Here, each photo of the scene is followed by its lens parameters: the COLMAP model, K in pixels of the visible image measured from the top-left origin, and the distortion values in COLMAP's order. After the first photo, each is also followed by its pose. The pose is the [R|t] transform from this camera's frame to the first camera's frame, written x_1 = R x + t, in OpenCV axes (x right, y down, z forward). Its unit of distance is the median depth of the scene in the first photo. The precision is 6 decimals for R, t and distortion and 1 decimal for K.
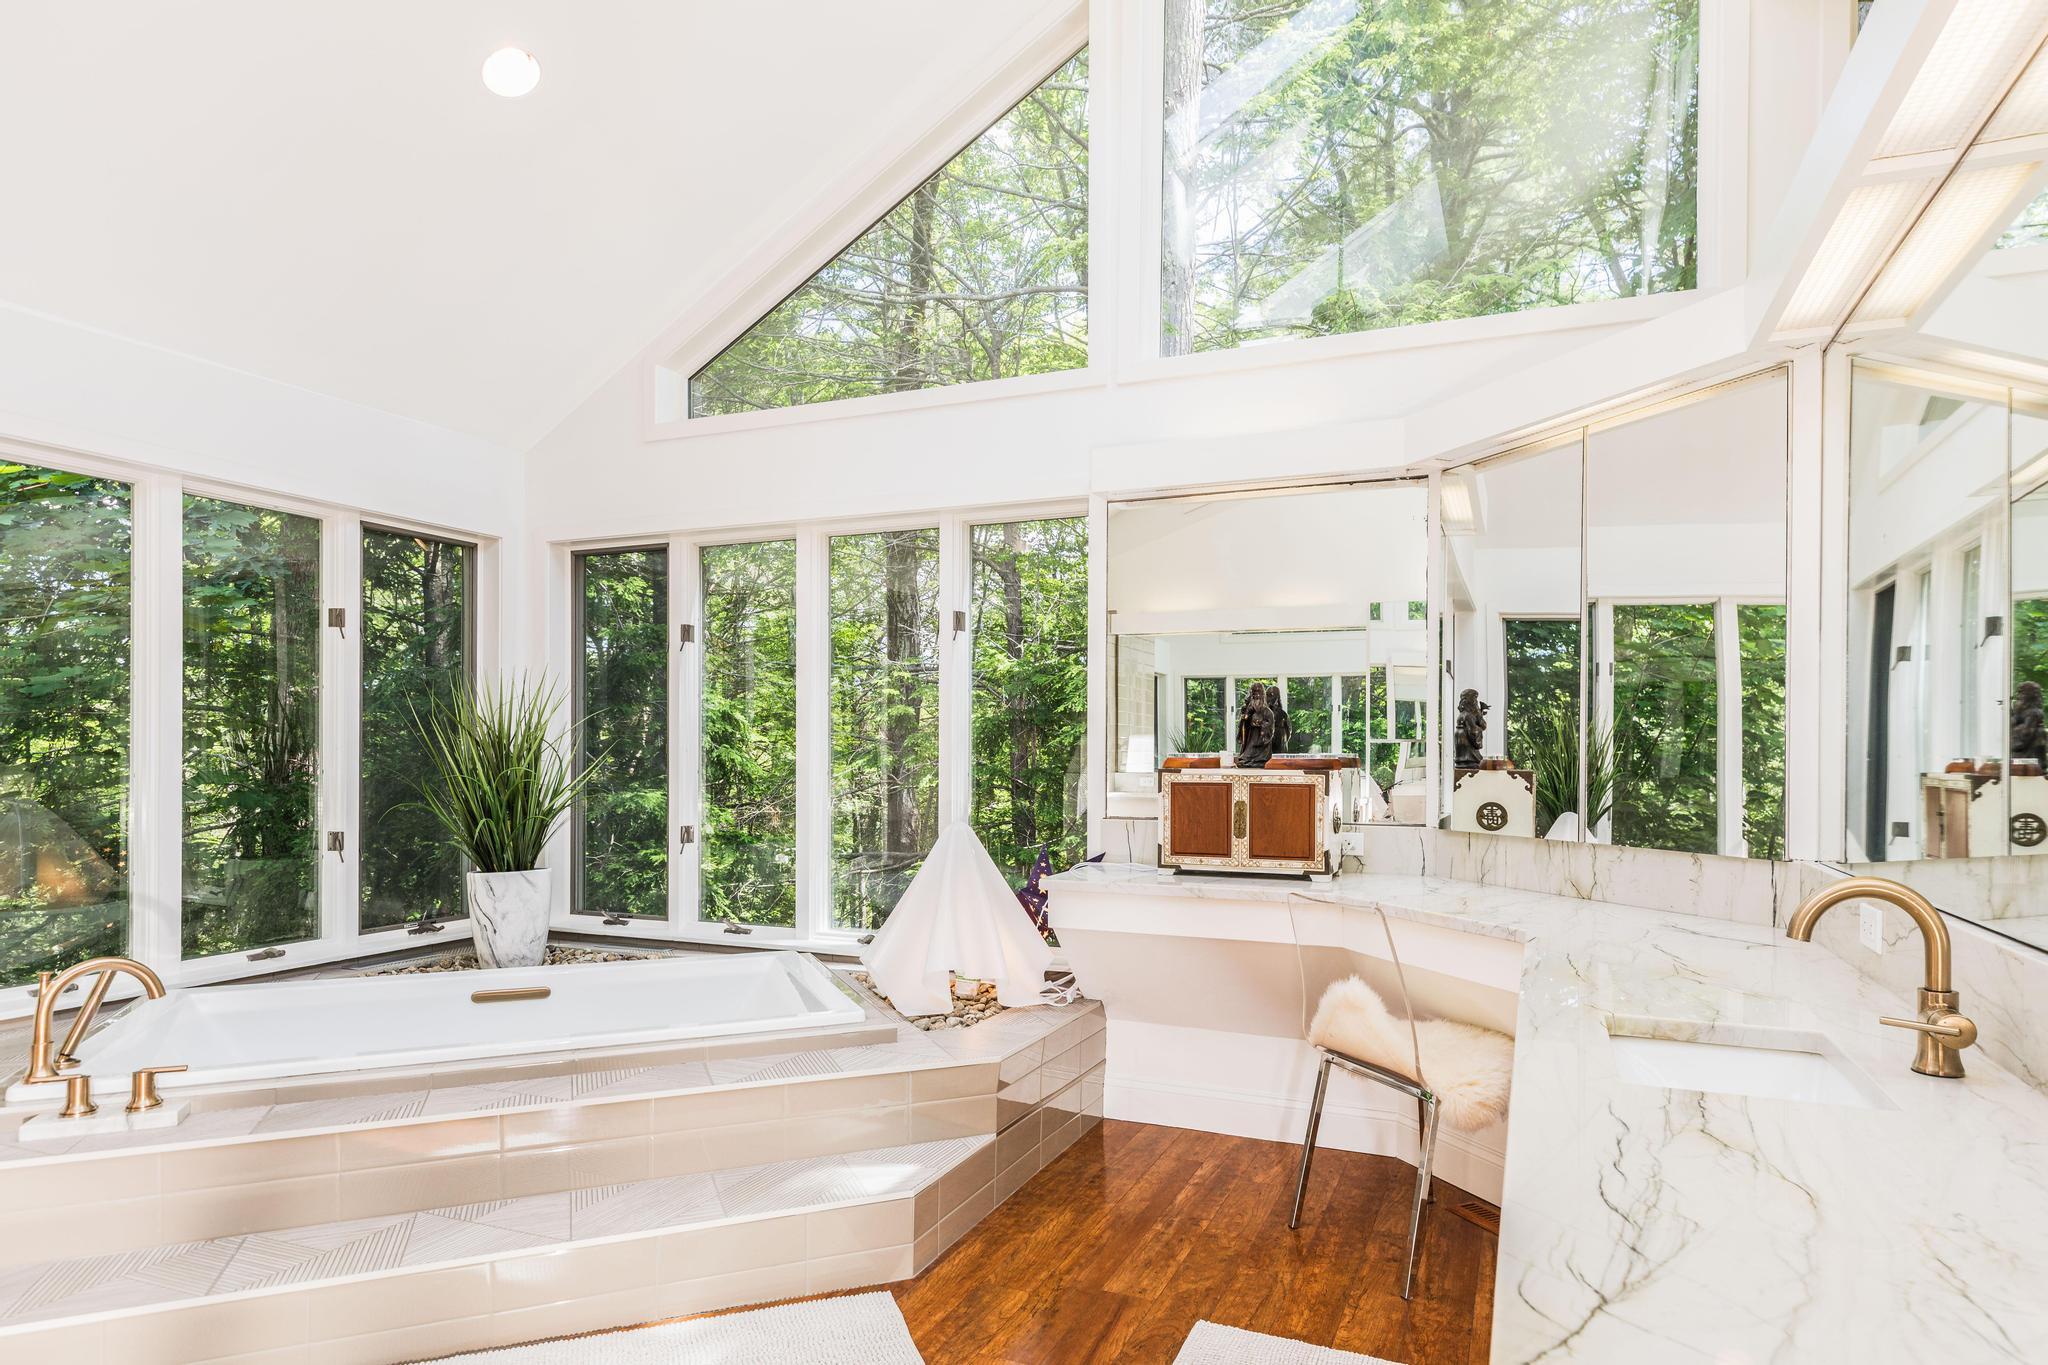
lens RADIAL K [[1181.5, 0, 1046.3], [0, 1181.5, 759.4], [0, 0, 1]] dist [0.009890, -0.002190]
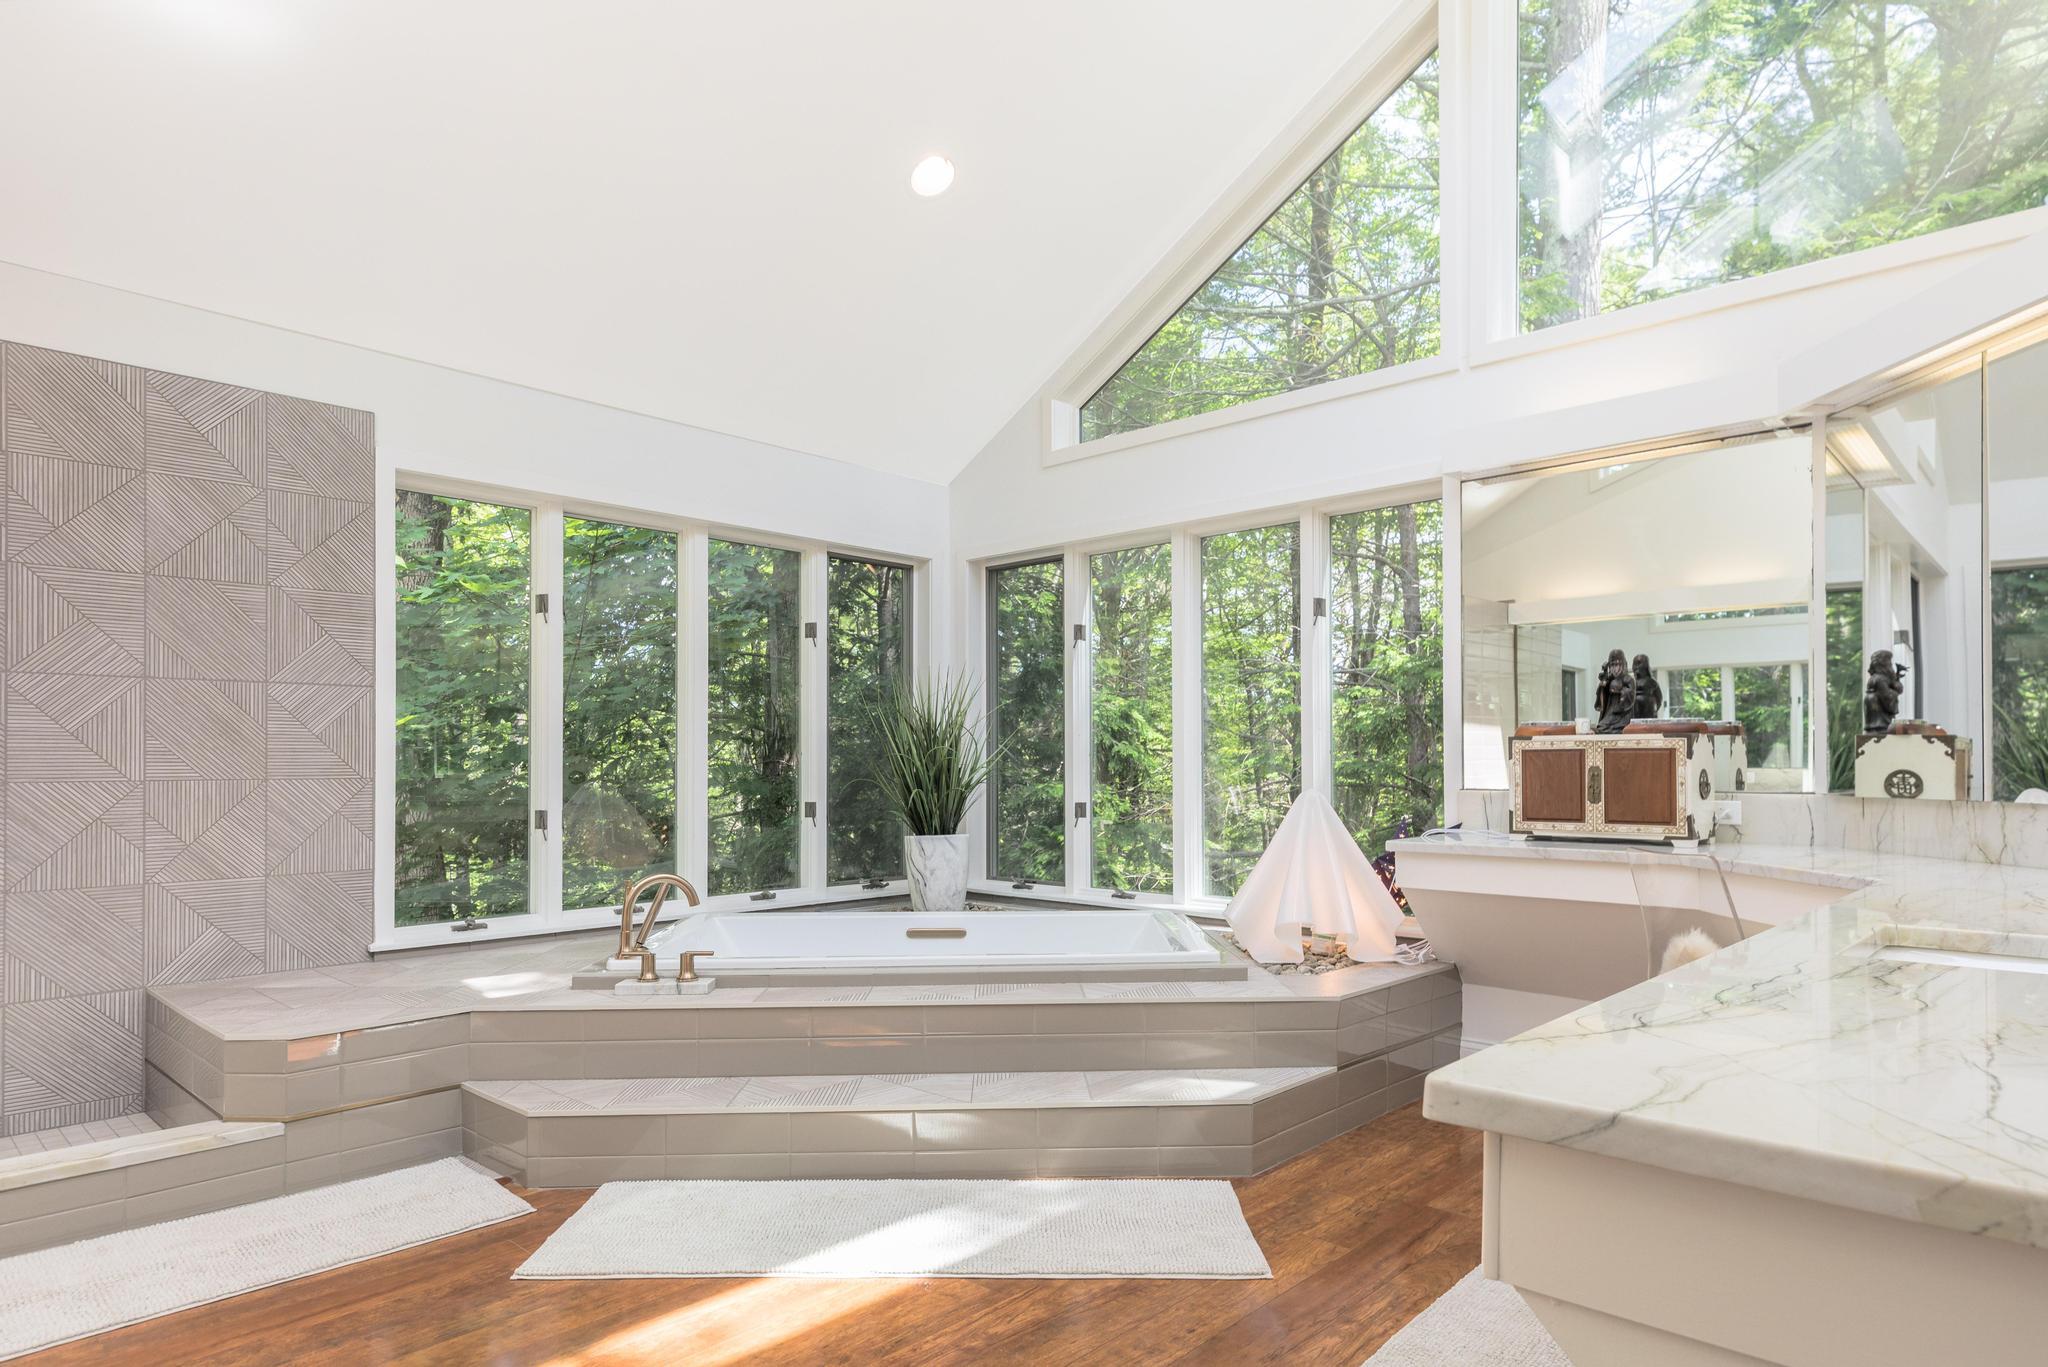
lens RADIAL K [[1181.5, 0, 1046.3], [0, 1181.5, 760.4], [0, 0, 1]] dist [0.009890, -0.002190]
pose [[0.940338, -0.008231, -0.340141, 0.060681], [0.004262, 0.999914, -0.012413, 0.035960], [0.340214, 0.010223, 0.940293, -0.090713]]
